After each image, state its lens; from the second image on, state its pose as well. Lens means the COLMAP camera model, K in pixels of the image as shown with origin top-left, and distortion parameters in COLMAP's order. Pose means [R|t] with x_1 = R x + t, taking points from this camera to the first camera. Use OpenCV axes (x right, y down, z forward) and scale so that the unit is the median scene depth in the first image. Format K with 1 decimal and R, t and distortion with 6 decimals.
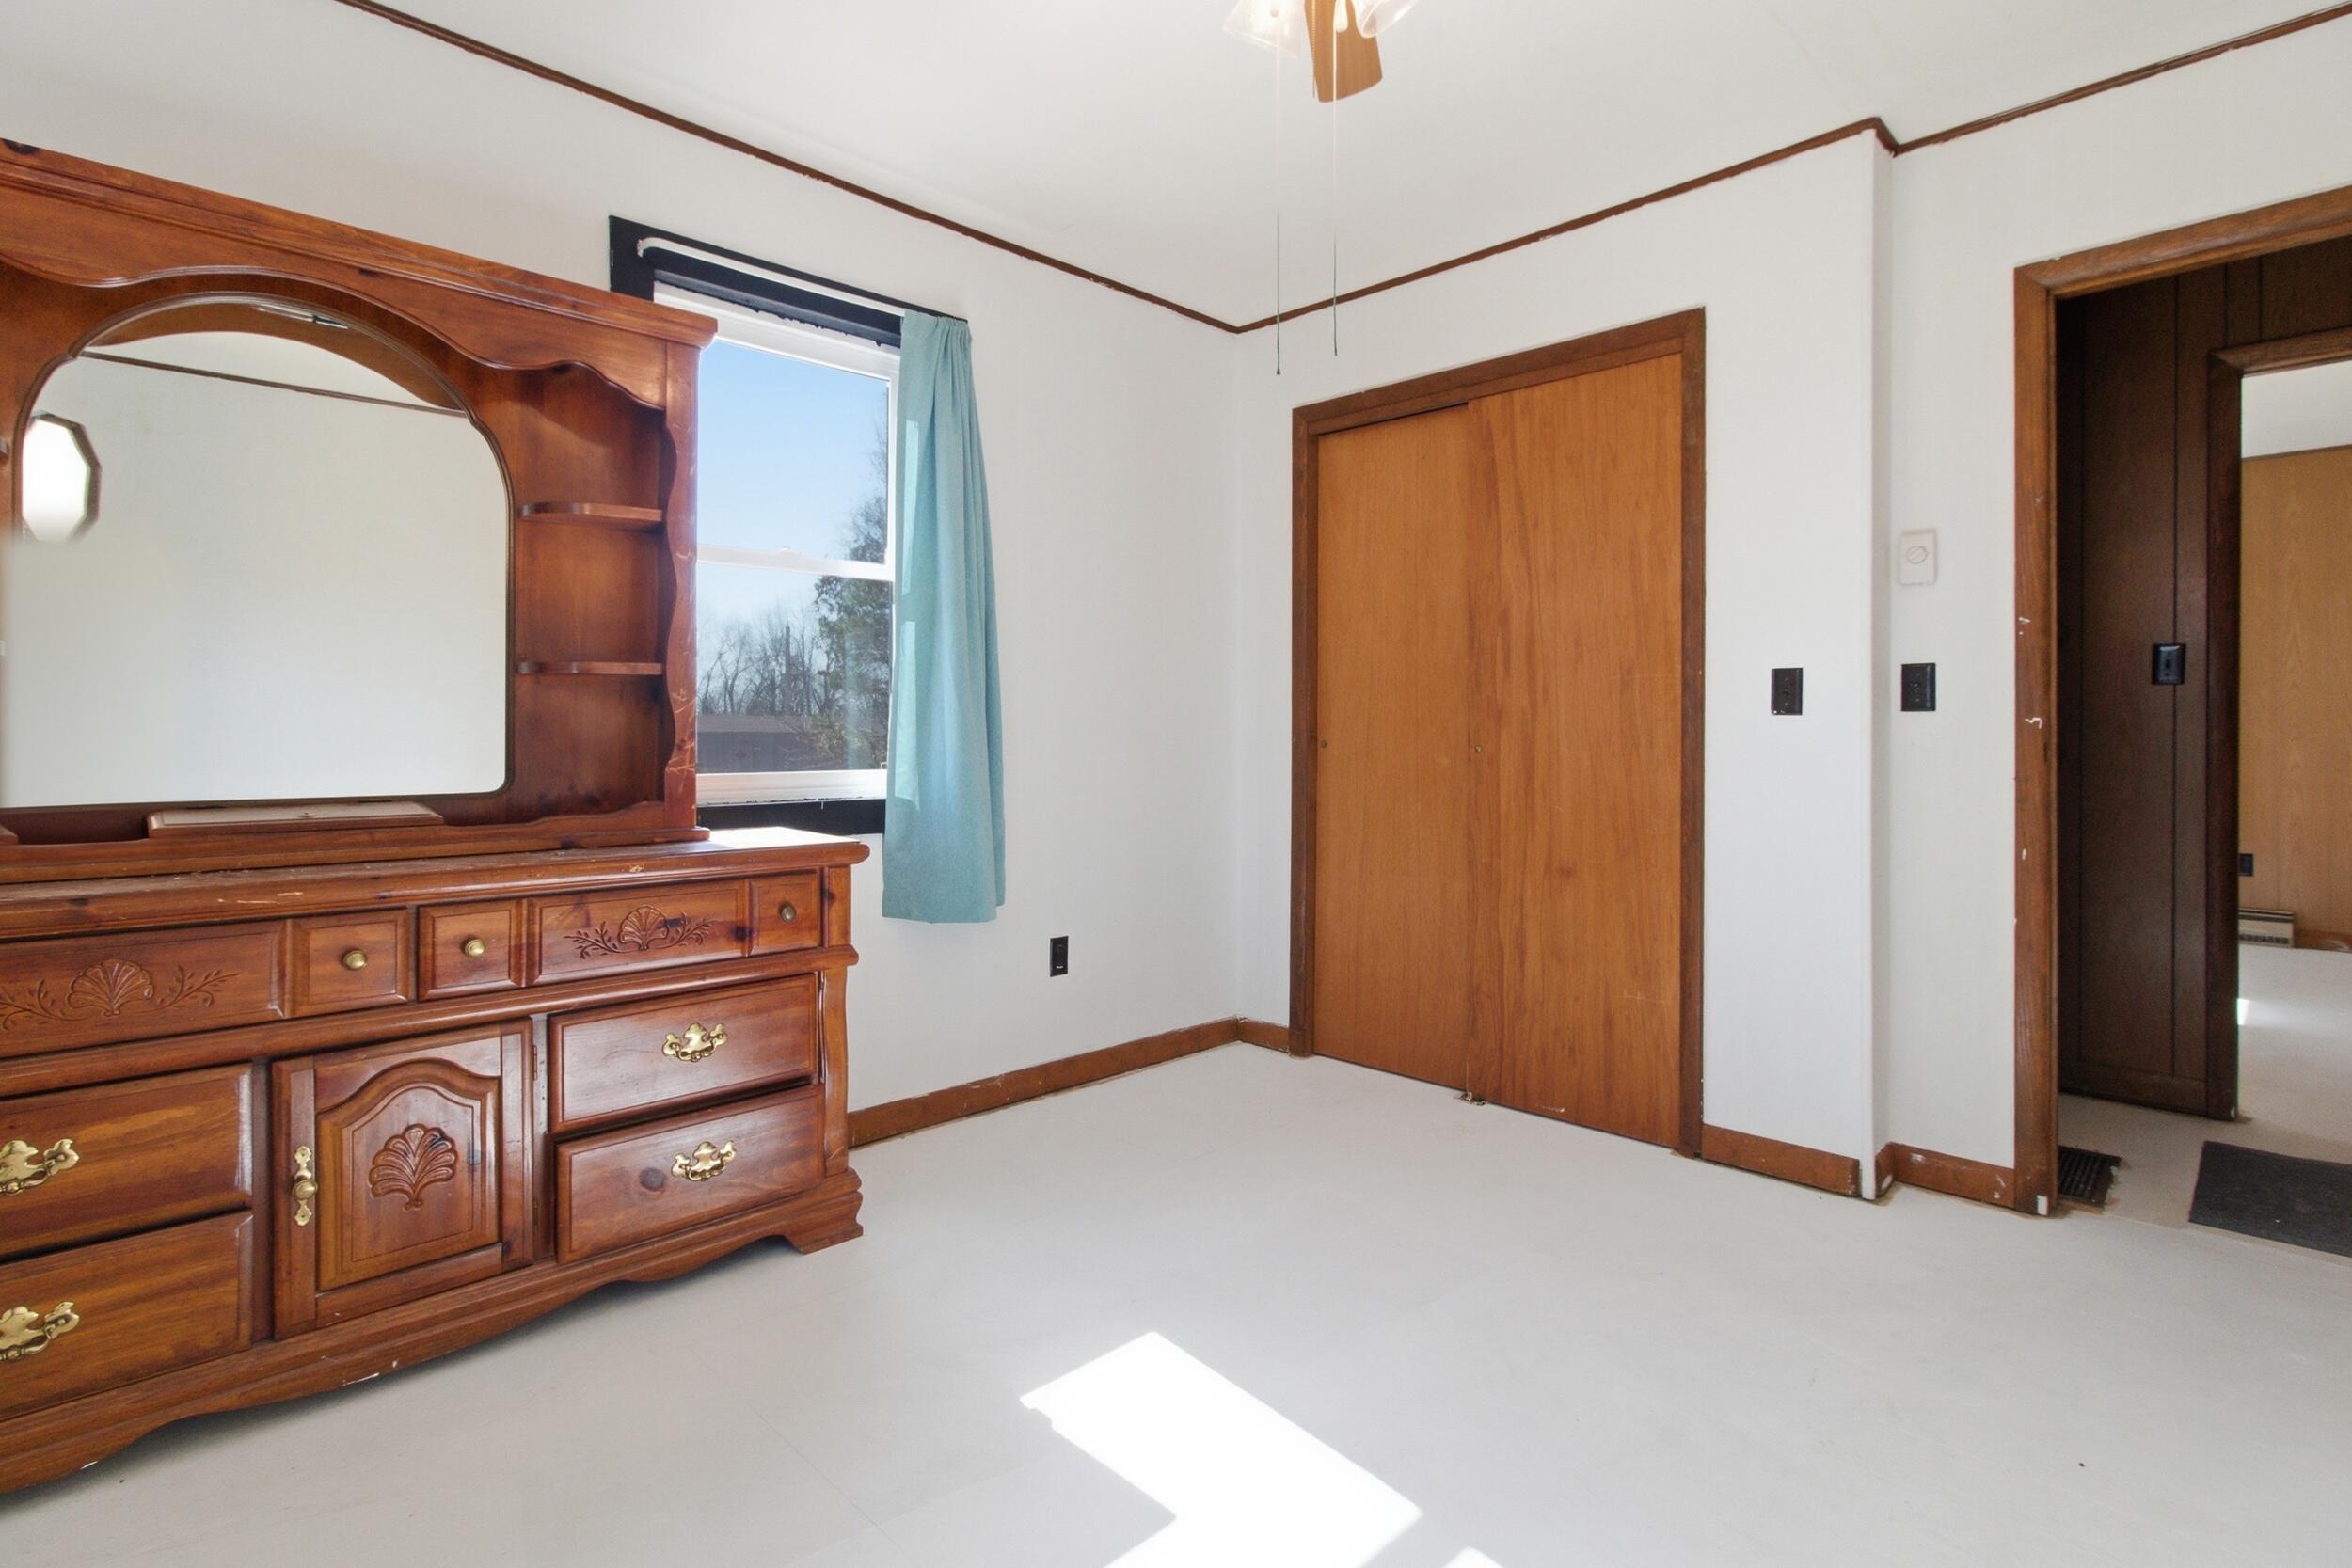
lens RADIAL K [[1112.1, 0, 1170.0], [0, 1112.1, 735.6], [0, 0, 1]] dist [-0.001408, -0.000267]
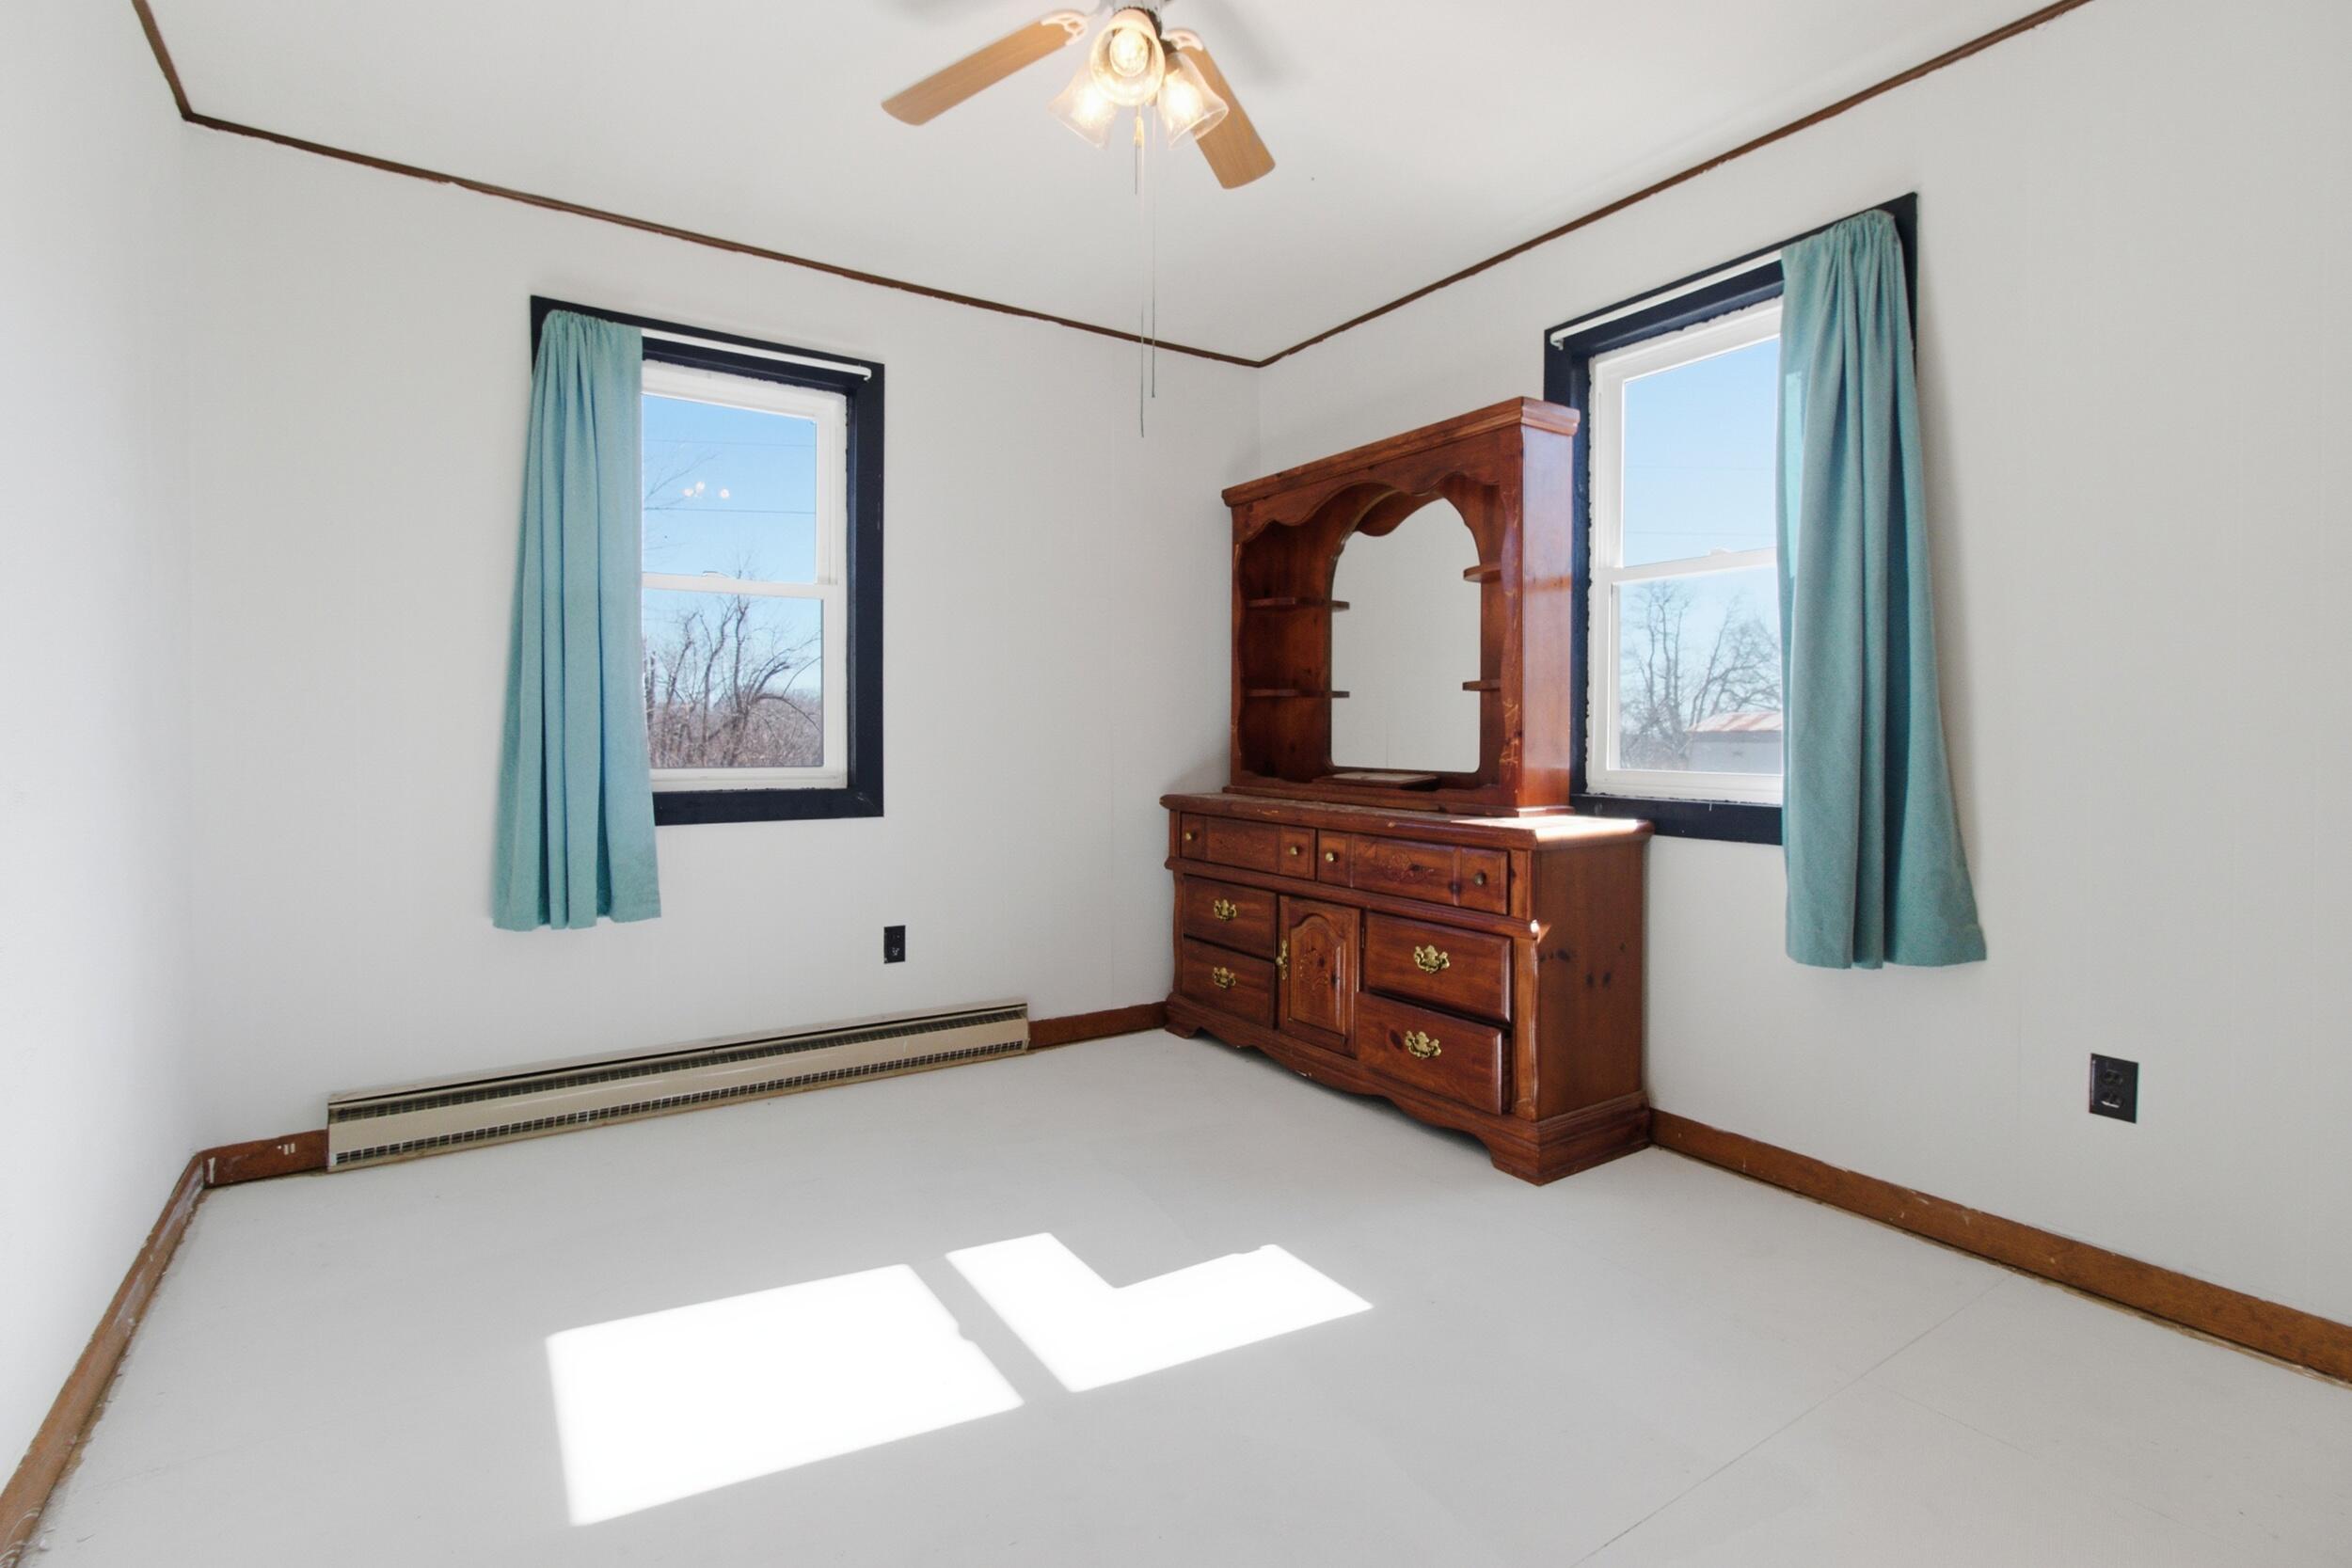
lens RADIAL K [[1127.9, 0, 1189.2], [0, 1127.9, 743.9], [0, 0, 1]] dist [-0.001467, 0.000339]
pose [[-0.178509, 0.010975, -0.983877, 1.167581], [-0.003222, 0.999926, 0.011739, -0.003553], [0.983933, 0.005266, -0.178461, 1.130436]]
